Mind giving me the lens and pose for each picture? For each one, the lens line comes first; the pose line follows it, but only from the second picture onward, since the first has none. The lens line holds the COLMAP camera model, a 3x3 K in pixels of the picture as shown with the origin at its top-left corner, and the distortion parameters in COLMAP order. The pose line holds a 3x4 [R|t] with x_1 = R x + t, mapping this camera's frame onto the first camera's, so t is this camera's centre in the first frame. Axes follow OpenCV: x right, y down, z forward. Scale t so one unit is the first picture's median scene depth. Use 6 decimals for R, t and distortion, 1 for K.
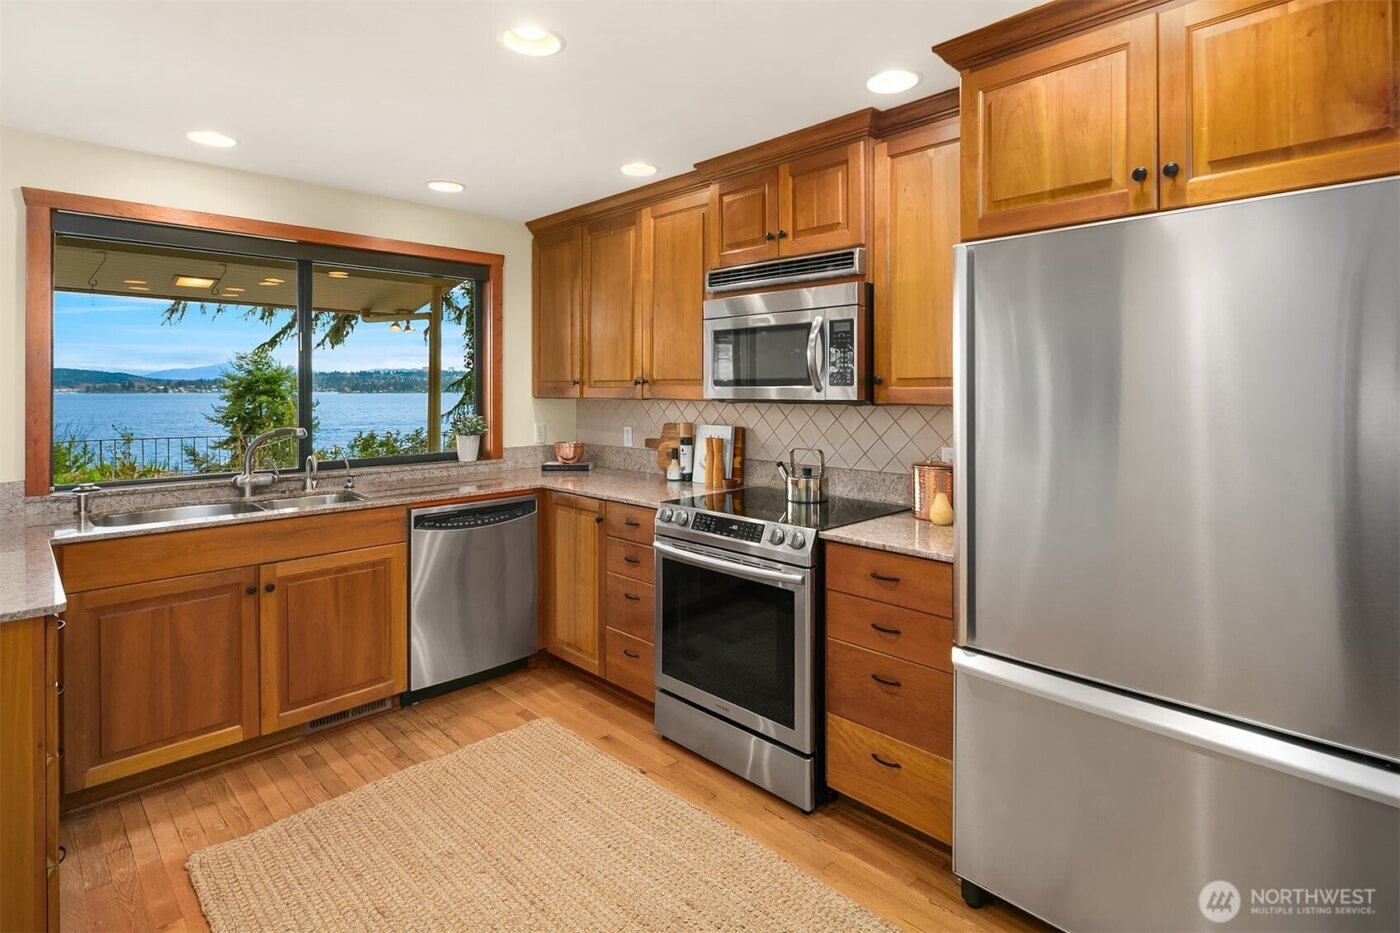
lens RADIAL K [[696.5, 0, 708.1], [0, 696.5, 384.2], [0, 0, 1]] dist [0.008276, -0.004488]
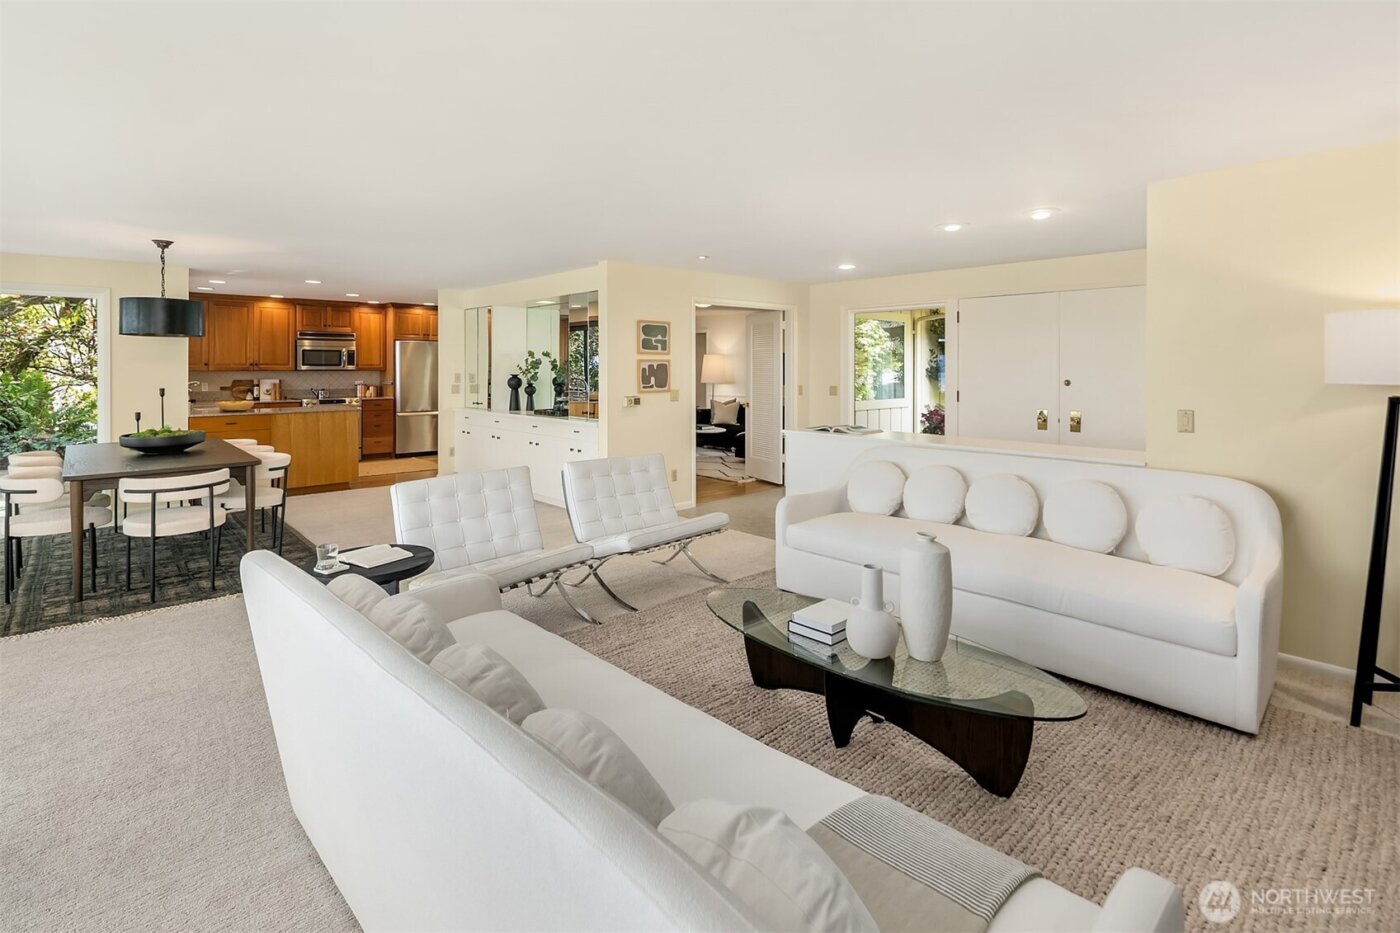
lens RADIAL K [[696.5, 0, 707.6], [0, 696.5, 375.4], [0, 0, 1]] dist [0.008276, -0.004488]
pose [[0.051613, -0.015851, 0.998541, -3.336642], [-0.008959, 0.999826, 0.016335, -0.024470], [-0.998627, -0.009789, 0.051462, -1.155576]]
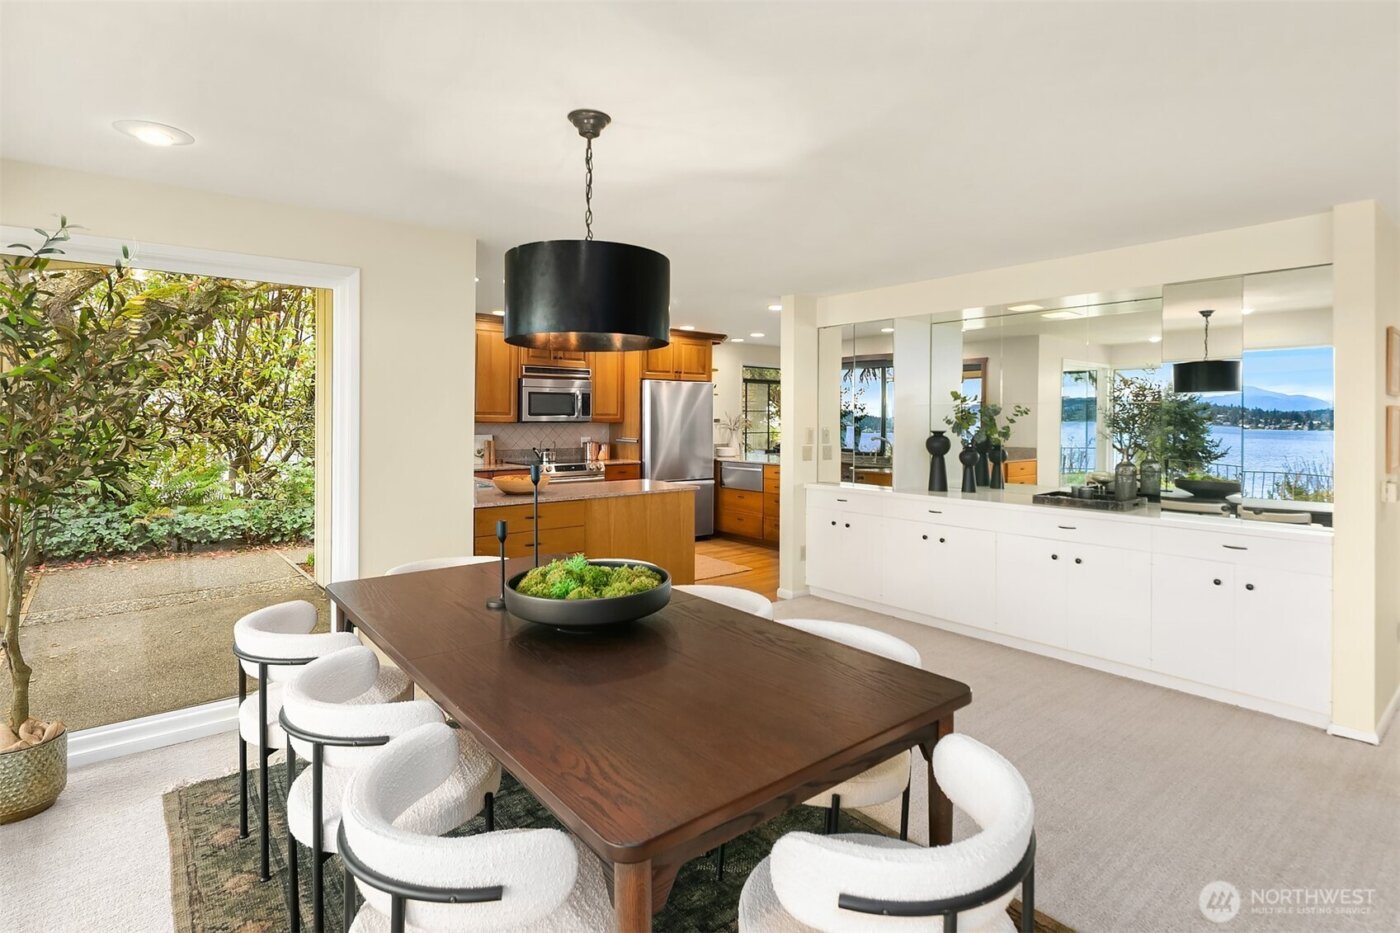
lens RADIAL K [[696.5, 0, 711.7], [0, 696.5, 416.1], [0, 0, 1]] dist [0.008276, -0.004488]
pose [[0.096582, -0.001303, 0.995324, -2.303132], [-0.012231, 0.999922, 0.002496, -0.009649], [-0.995250, -0.012415, 0.096559, 0.172832]]
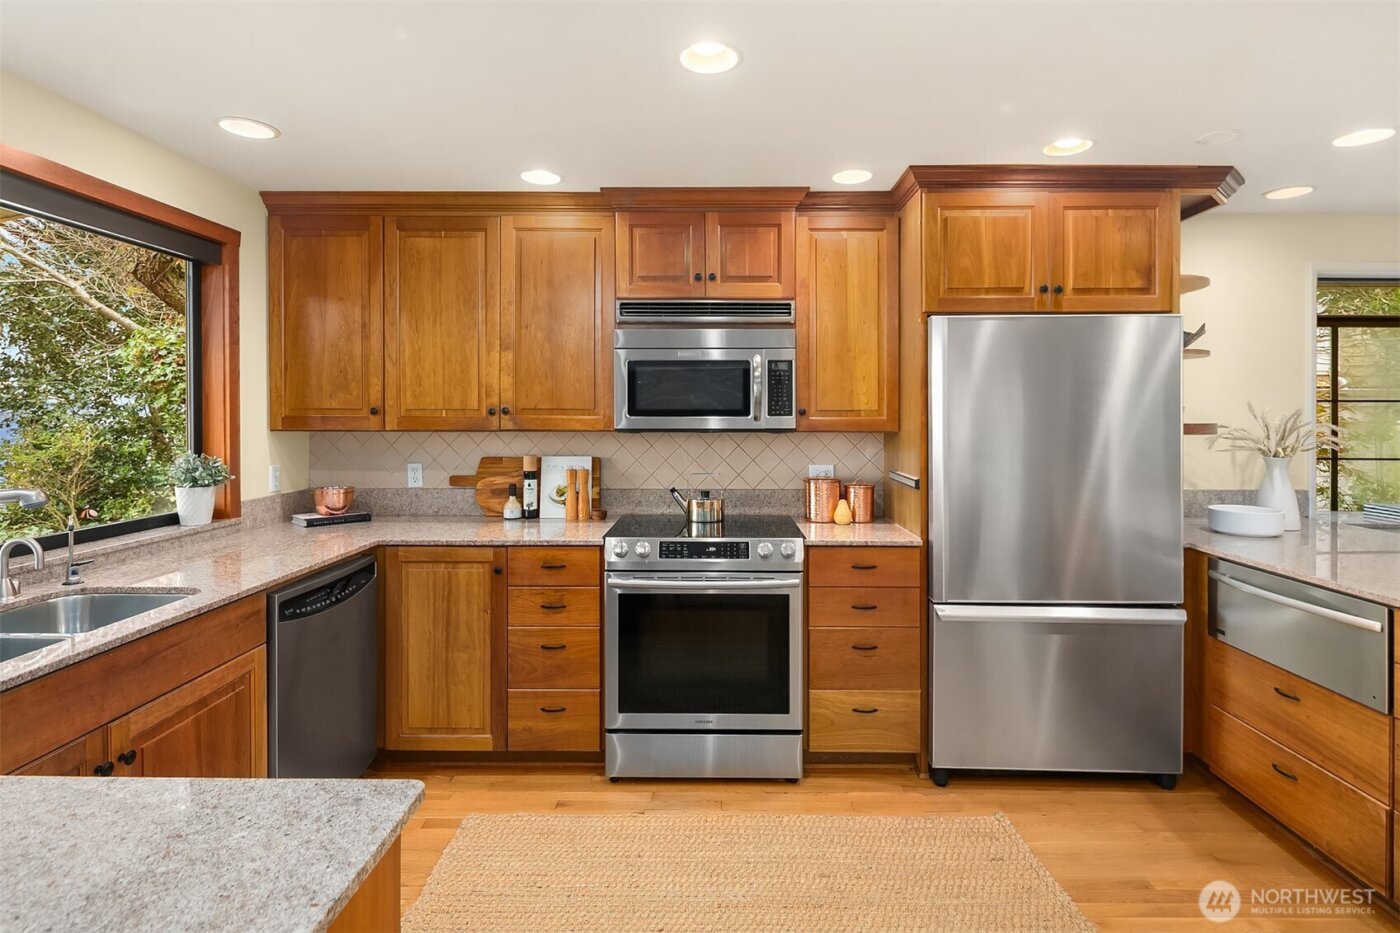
lens RADIAL K [[696.5, 0, 708.2], [0, 696.5, 413.0], [0, 0, 1]] dist [0.008276, -0.004488]
pose [[0.718035, 0.003084, 0.696000, -0.621071], [-0.004901, 0.999988, 0.000625, -0.002920], [-0.695990, -0.003860, 0.718042, 0.210492]]
